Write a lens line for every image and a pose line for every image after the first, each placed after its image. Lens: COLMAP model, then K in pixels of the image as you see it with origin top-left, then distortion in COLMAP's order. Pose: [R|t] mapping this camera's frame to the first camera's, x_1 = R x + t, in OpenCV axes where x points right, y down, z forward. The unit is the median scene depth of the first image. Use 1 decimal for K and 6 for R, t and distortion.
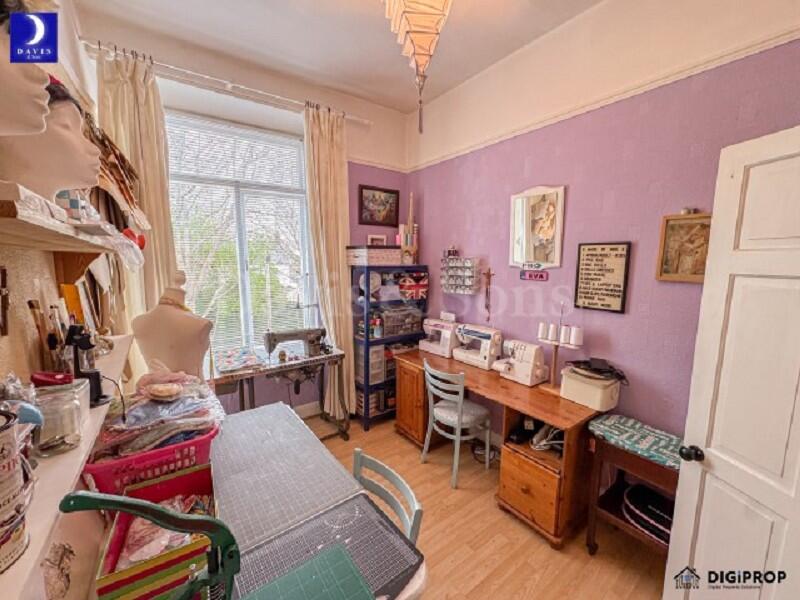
lens RADIAL K [[324.7, 0, 399.1], [0, 324.7, 296.2], [0, 0, 1]] dist [-0.000860, -0.000134]
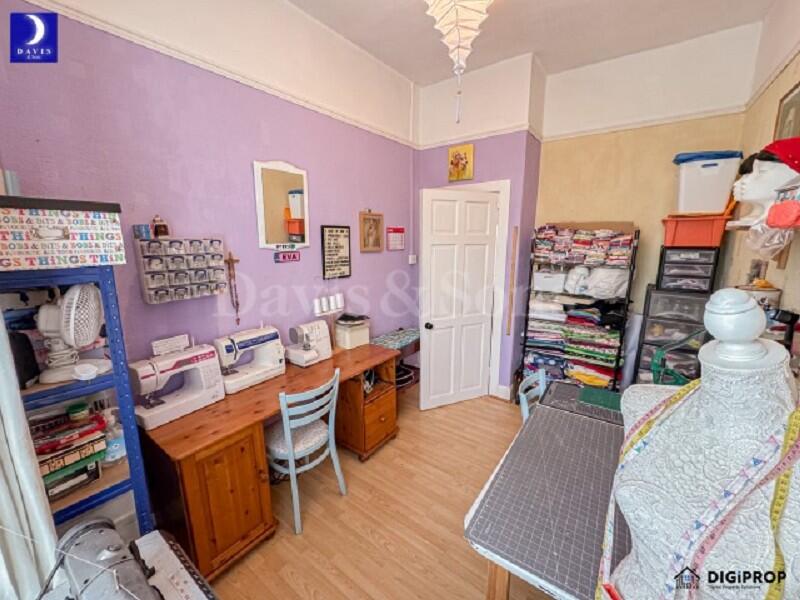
lens RADIAL K [[324.7, 0, 399.1], [0, 324.7, 296.2], [0, 0, 1]] dist [-0.000860, -0.000134]
pose [[-0.300116, -0.167704, 0.939045, -0.681430], [0.118424, 0.970259, 0.211126, -0.128417], [-0.946523, 0.174567, -0.271330, 1.093250]]
